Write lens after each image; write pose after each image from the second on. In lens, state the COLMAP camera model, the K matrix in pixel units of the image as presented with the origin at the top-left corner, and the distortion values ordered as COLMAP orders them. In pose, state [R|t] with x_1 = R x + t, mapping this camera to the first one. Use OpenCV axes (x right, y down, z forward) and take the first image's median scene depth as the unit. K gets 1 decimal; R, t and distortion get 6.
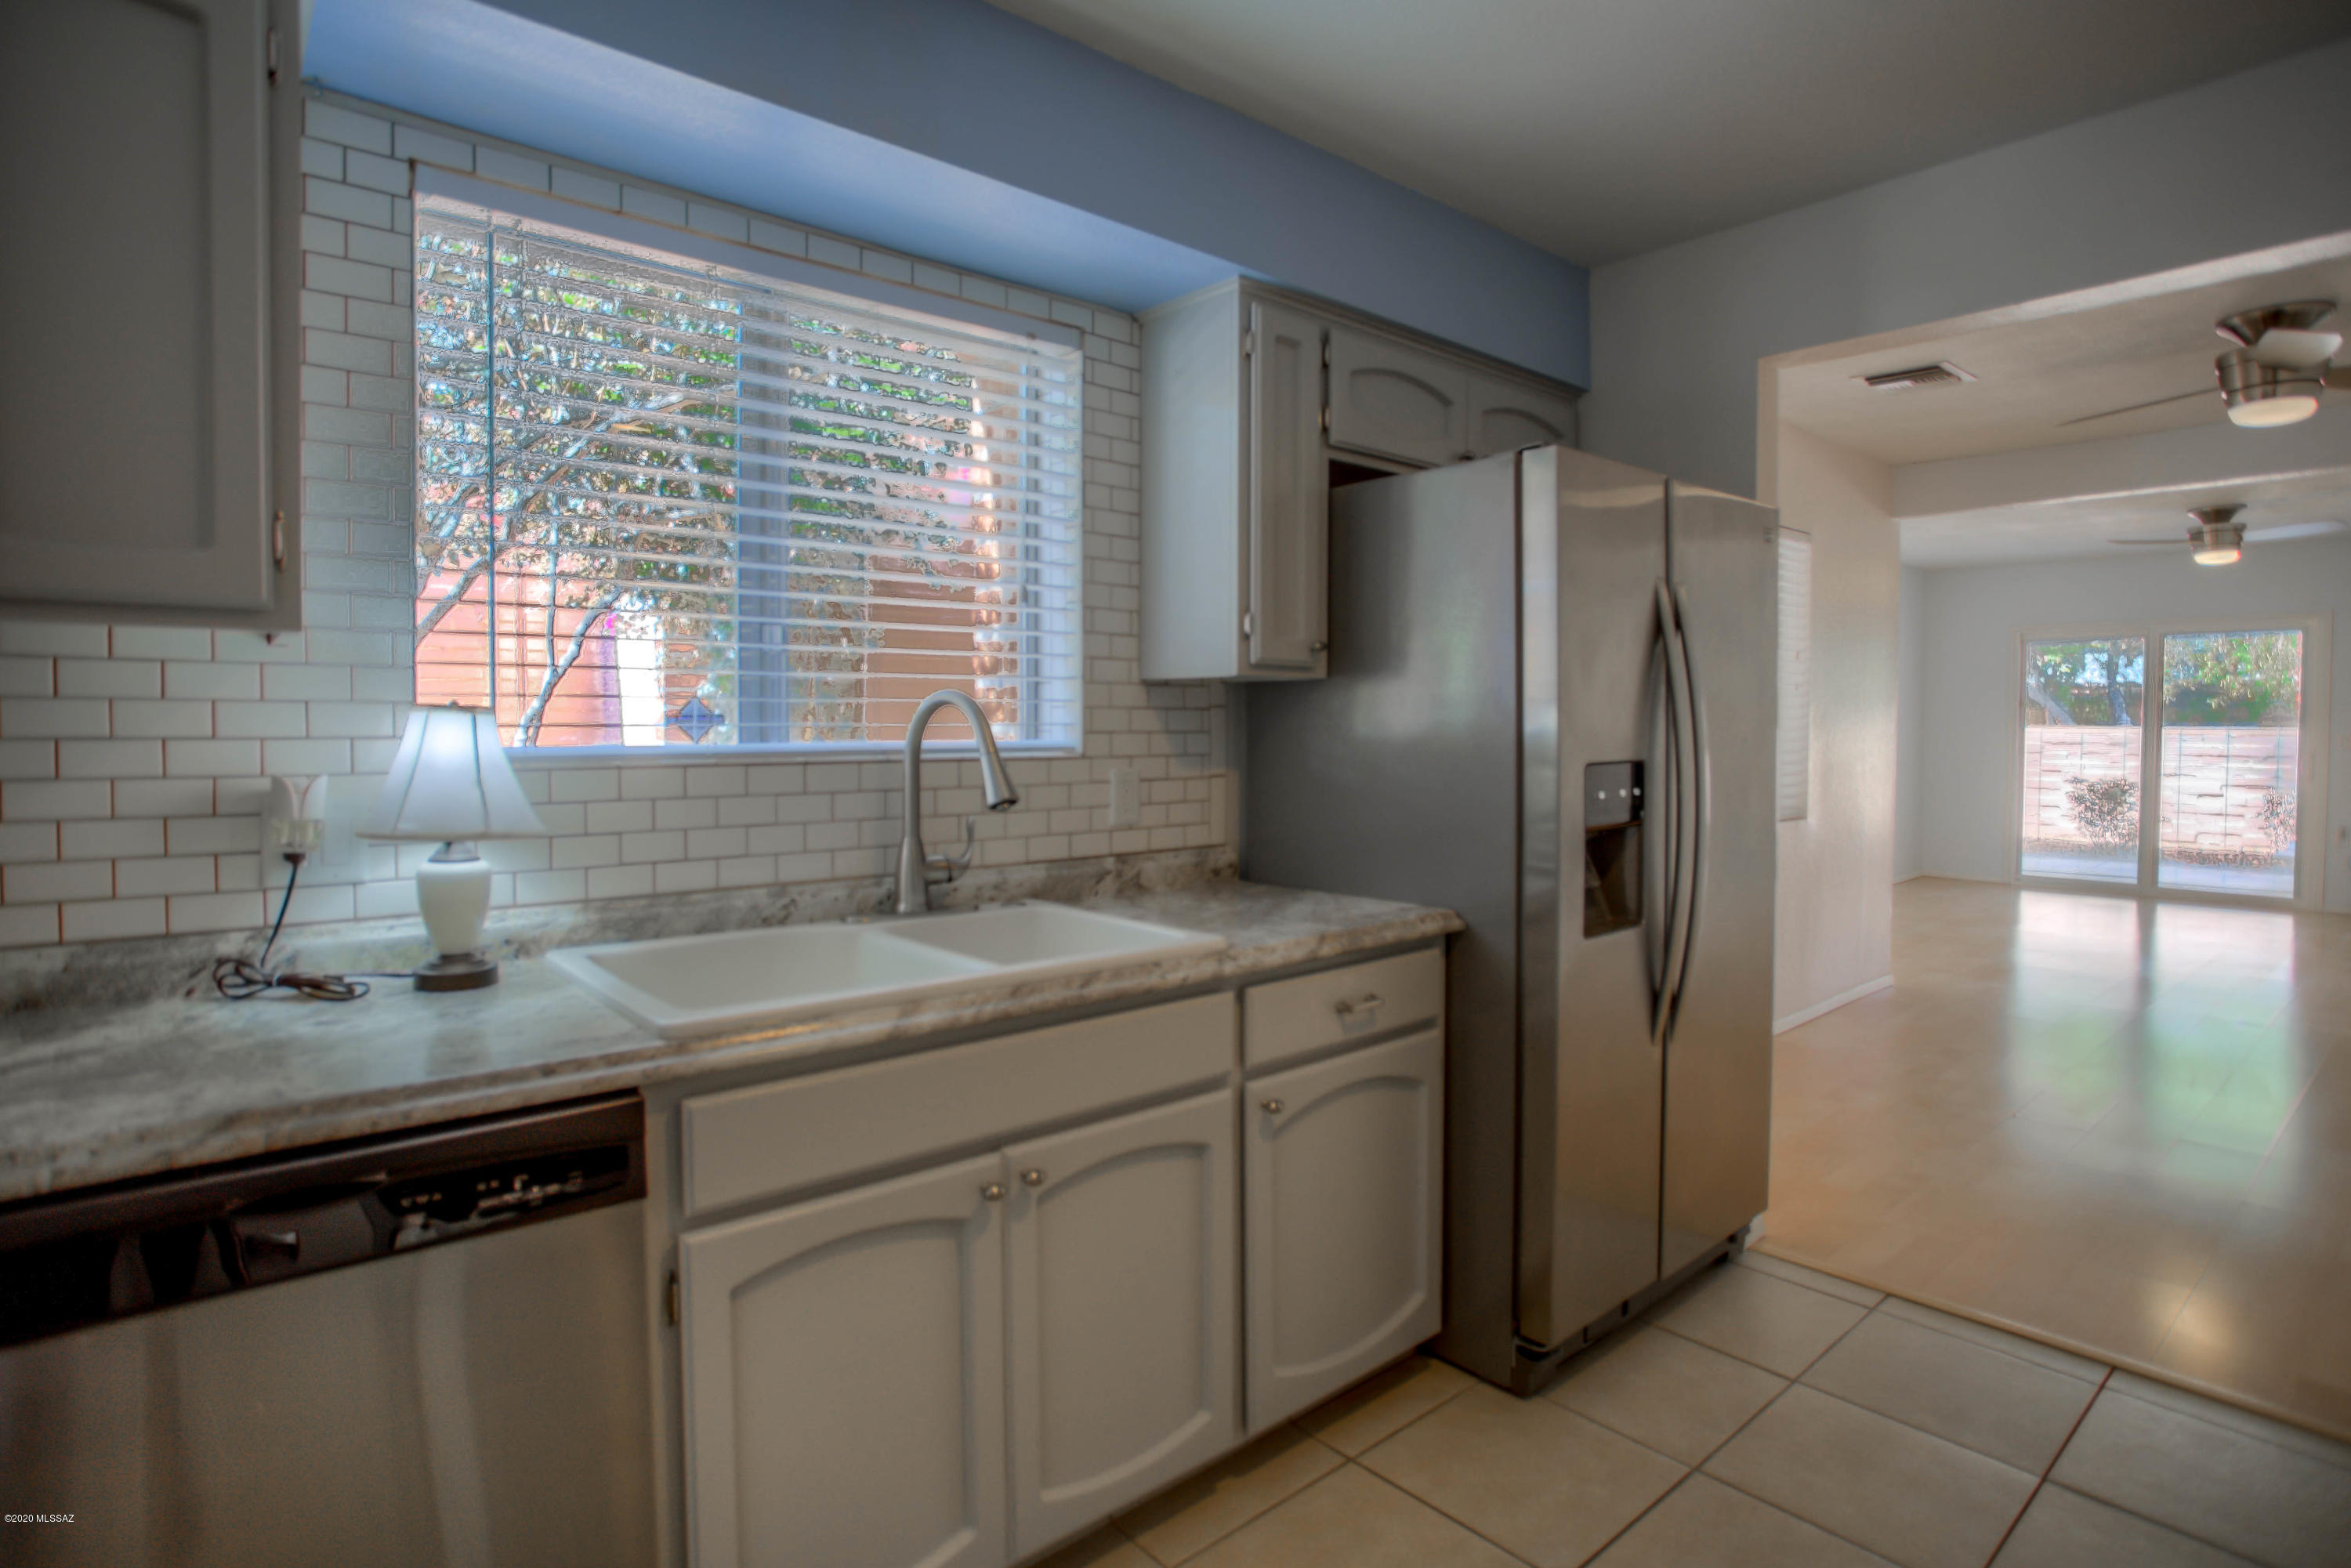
lens RADIAL K [[1186.7, 0, 1166.0], [0, 1186.7, 771.7], [0, 0, 1]] dist [-0.035397, 0.012089]
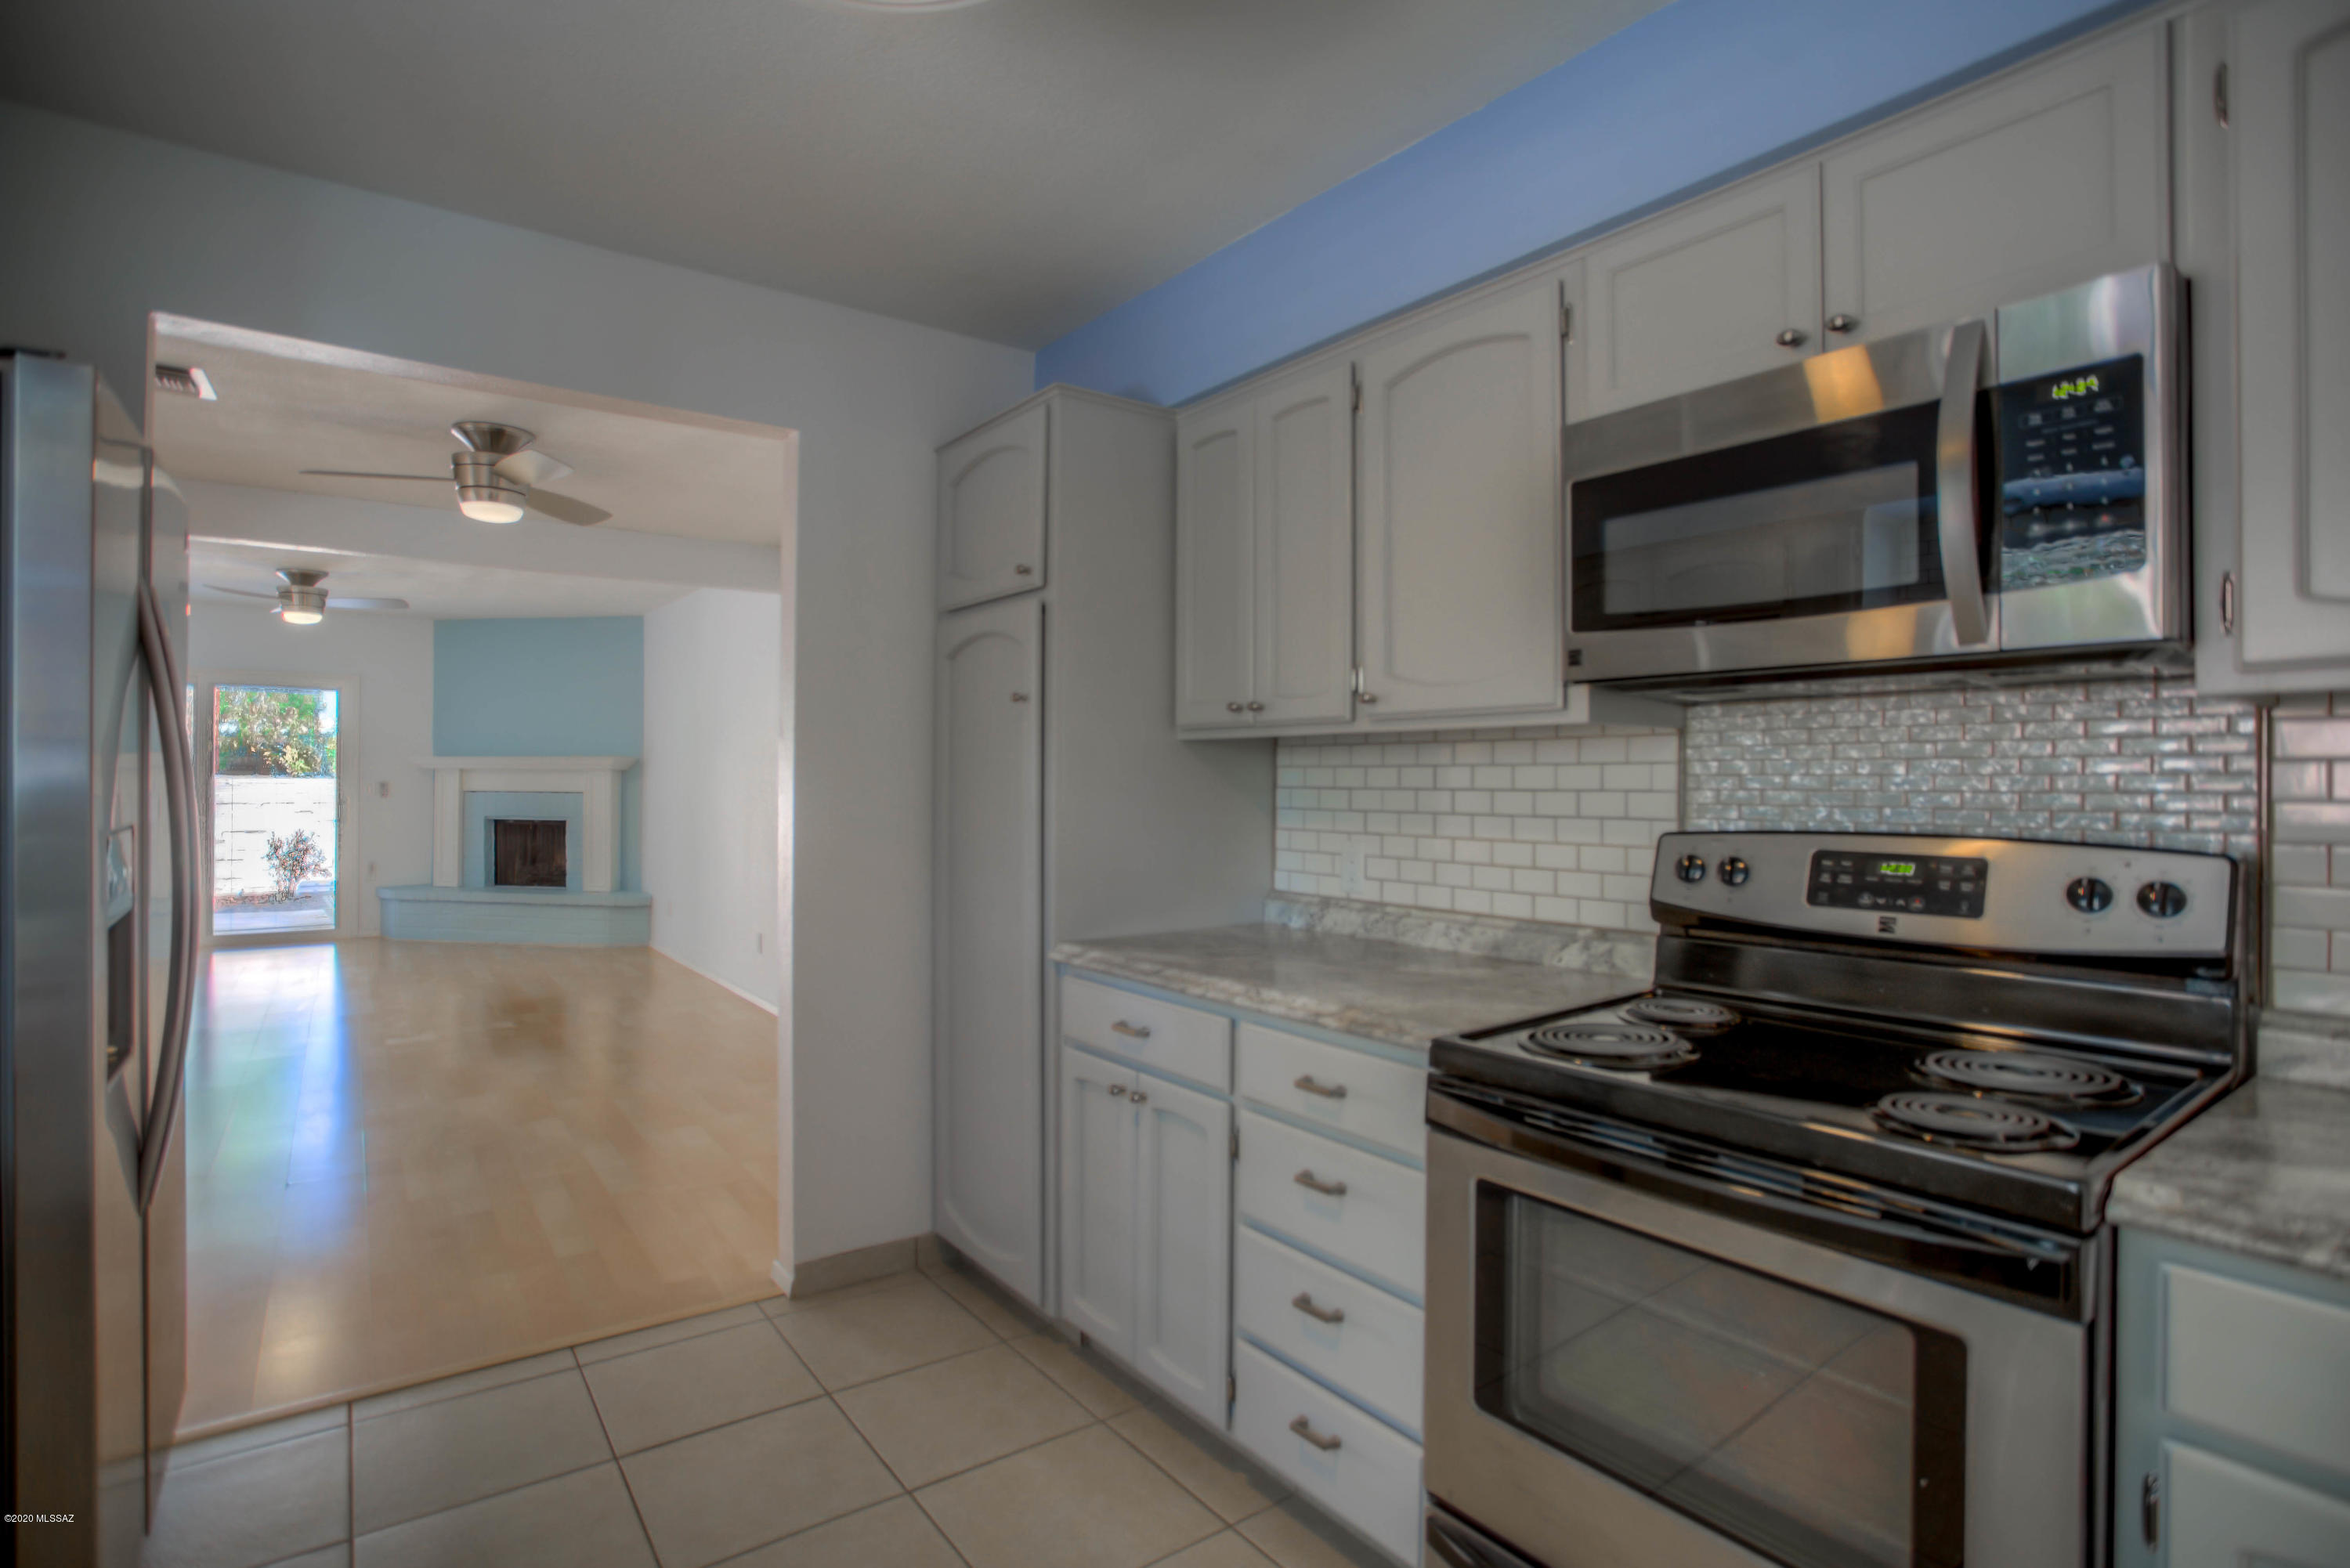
lens RADIAL K [[1186.2, 0, 1175.9], [0, 1186.2, 779.3], [0, 0, 1]] dist [-0.035397, 0.012089]
pose [[0.086292, -0.003147, 0.996265, -0.098765], [0.036626, 0.999329, -0.000016, -0.006236], [-0.995596, 0.036490, 0.086349, 0.114264]]
